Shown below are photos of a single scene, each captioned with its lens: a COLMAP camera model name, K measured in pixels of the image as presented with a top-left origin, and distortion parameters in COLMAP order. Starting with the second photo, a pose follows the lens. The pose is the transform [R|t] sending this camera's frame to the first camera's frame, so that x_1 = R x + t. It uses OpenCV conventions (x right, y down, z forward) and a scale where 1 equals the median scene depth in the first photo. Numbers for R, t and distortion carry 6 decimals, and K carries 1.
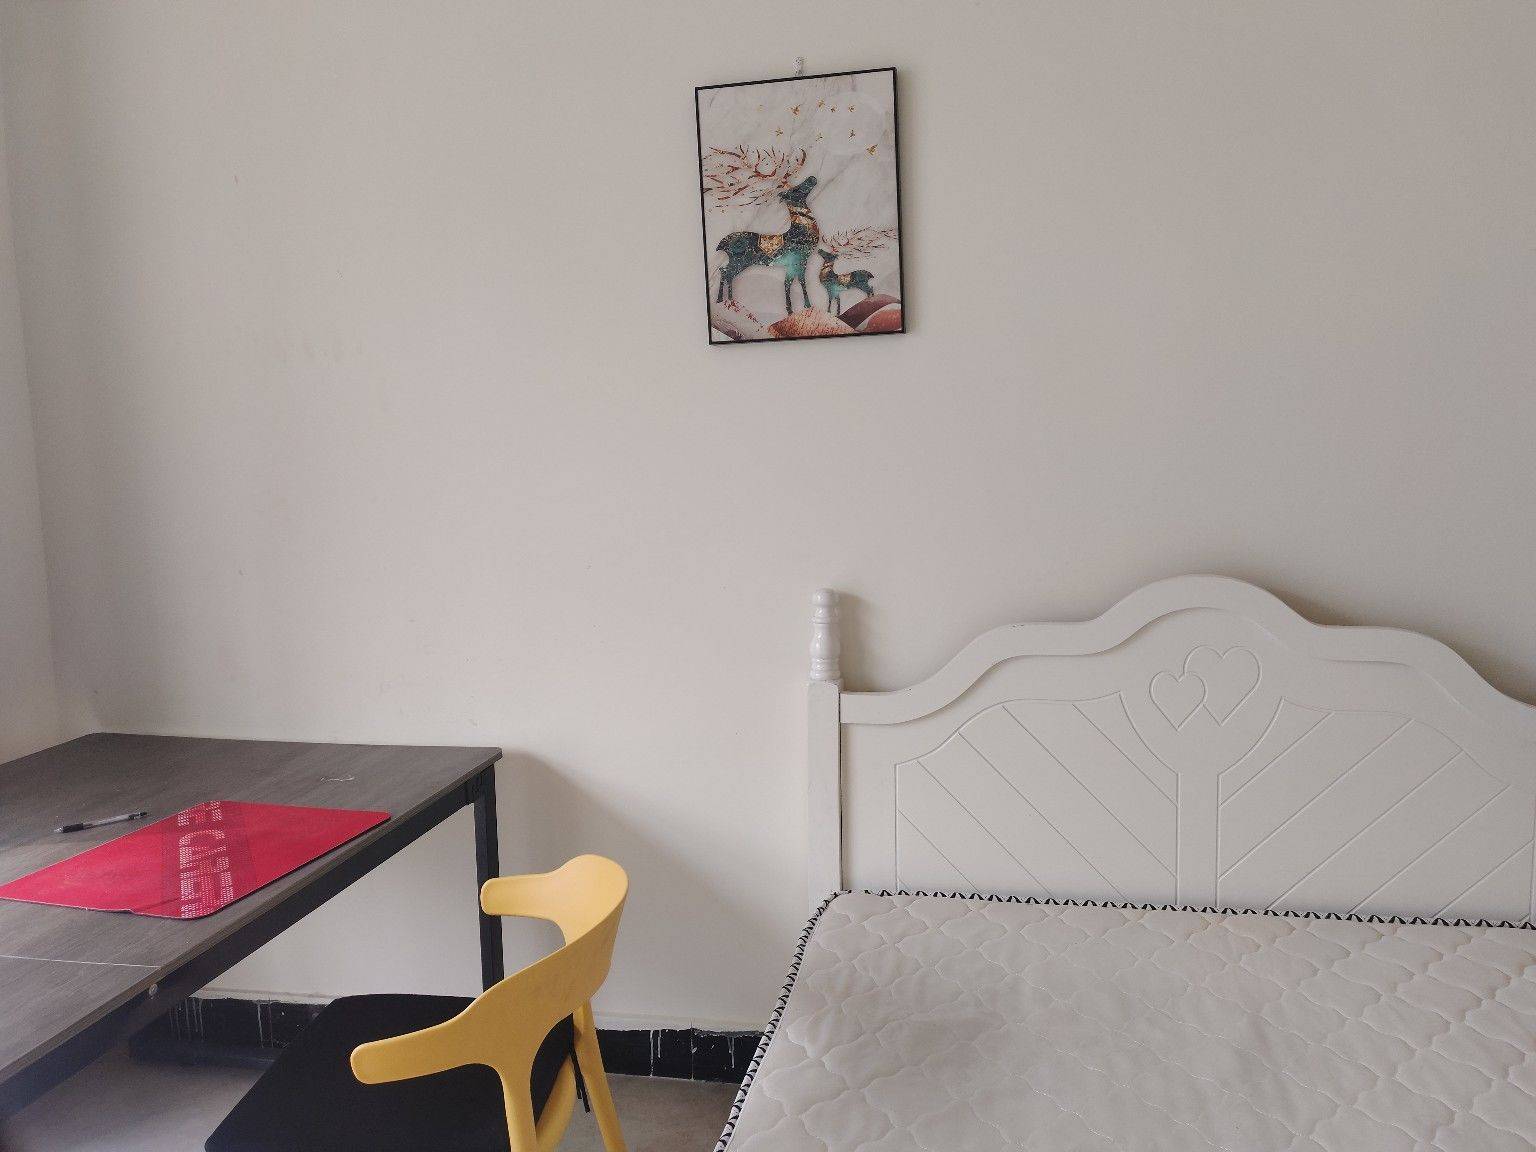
lens RADIAL K [[1161.7, 0, 779.6], [0, 1161.7, 543.7], [0, 0, 1]] dist [0.063716, -0.057090]
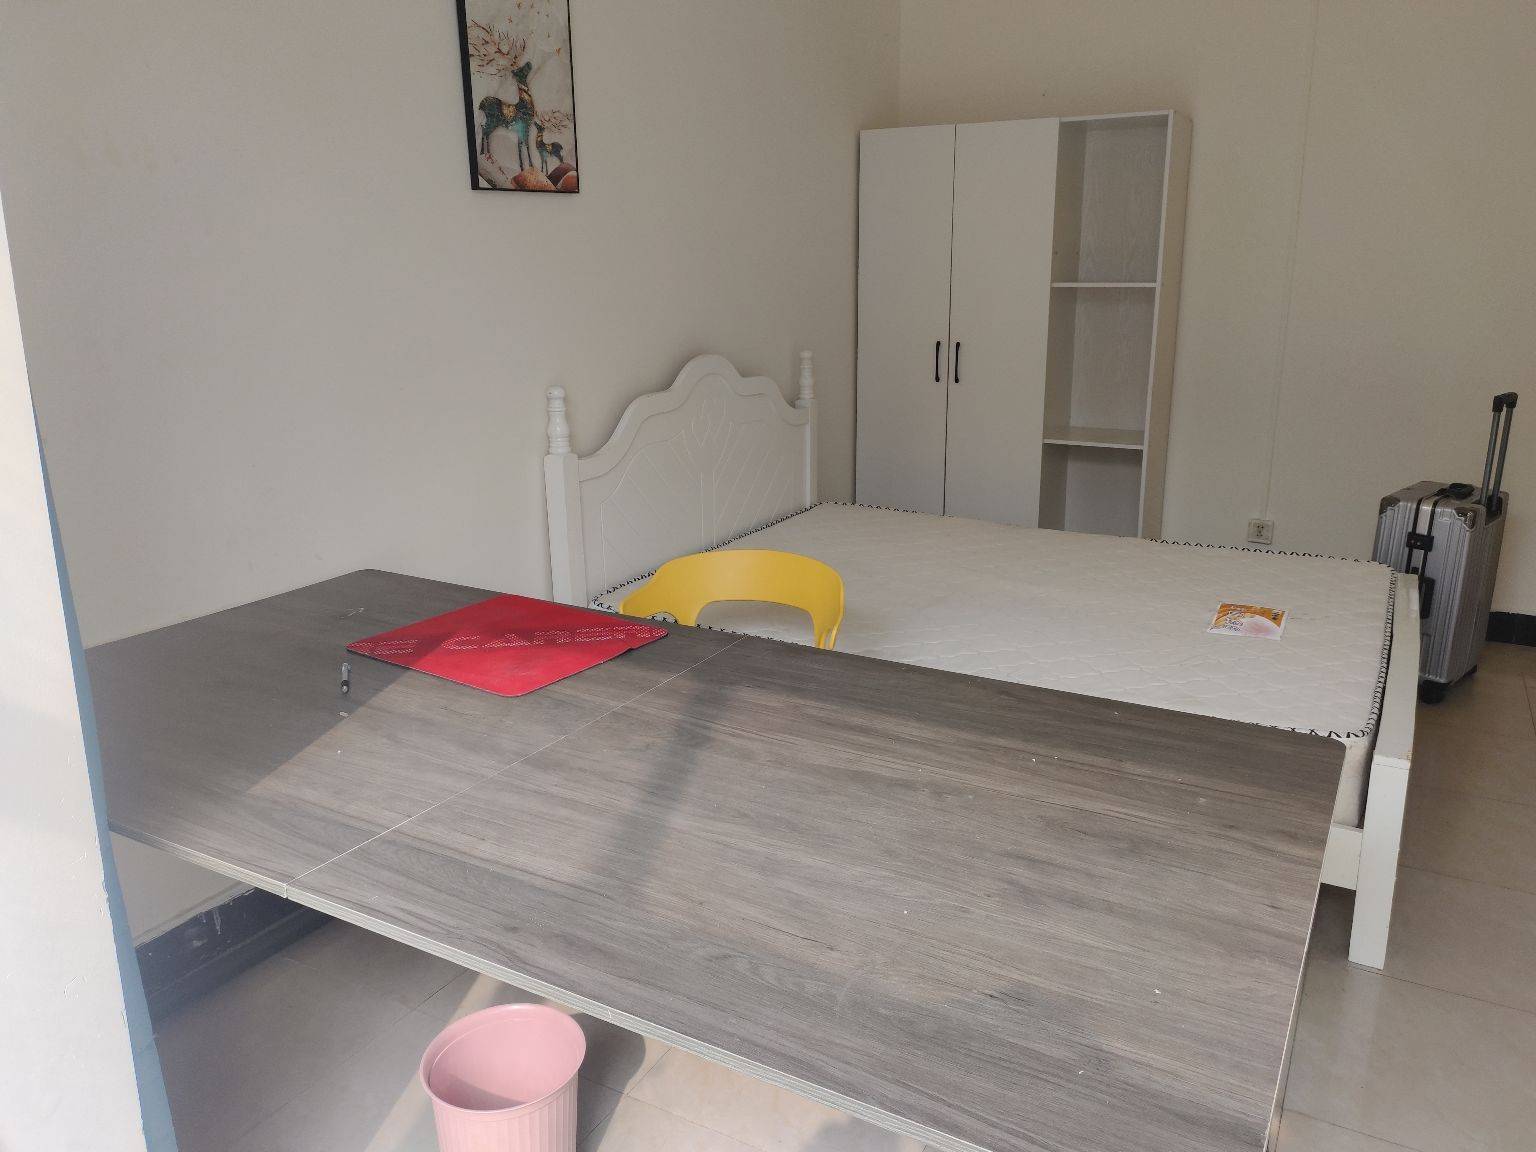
lens RADIAL K [[1161.7, 0, 779.6], [0, 1161.7, 543.7], [0, 0, 1]] dist [0.063716, -0.057090]
pose [[0.315862, -0.206331, 0.926099, -1.183988], [0.093061, 0.978099, 0.186176, -0.009586], [-0.944230, 0.027378, 0.328146, 0.323981]]
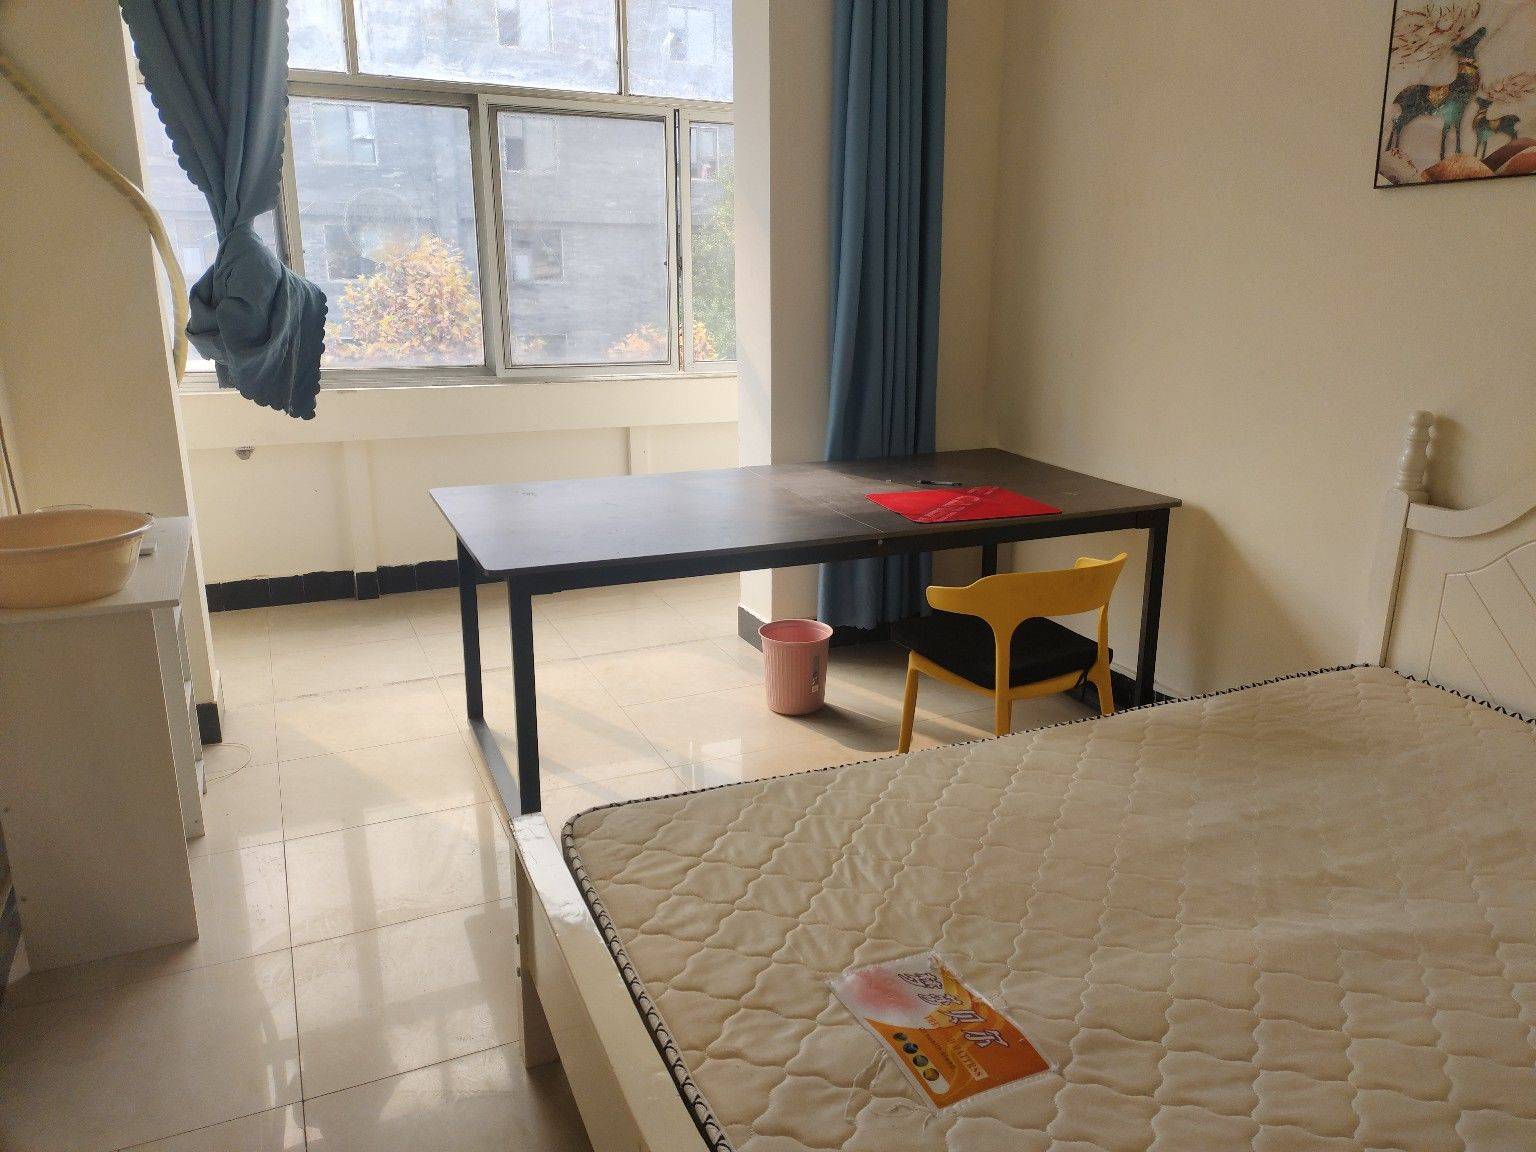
lens RADIAL K [[1161.0, 0, 787.9], [0, 1161.0, 567.7], [0, 0, 1]] dist [0.074970, -0.061711]
pose [[0.570393, 0.239347, -0.785725, 0.641261], [-0.104167, 0.969957, 0.219849, -0.001929], [0.814740, -0.043554, 0.578189, -0.186360]]
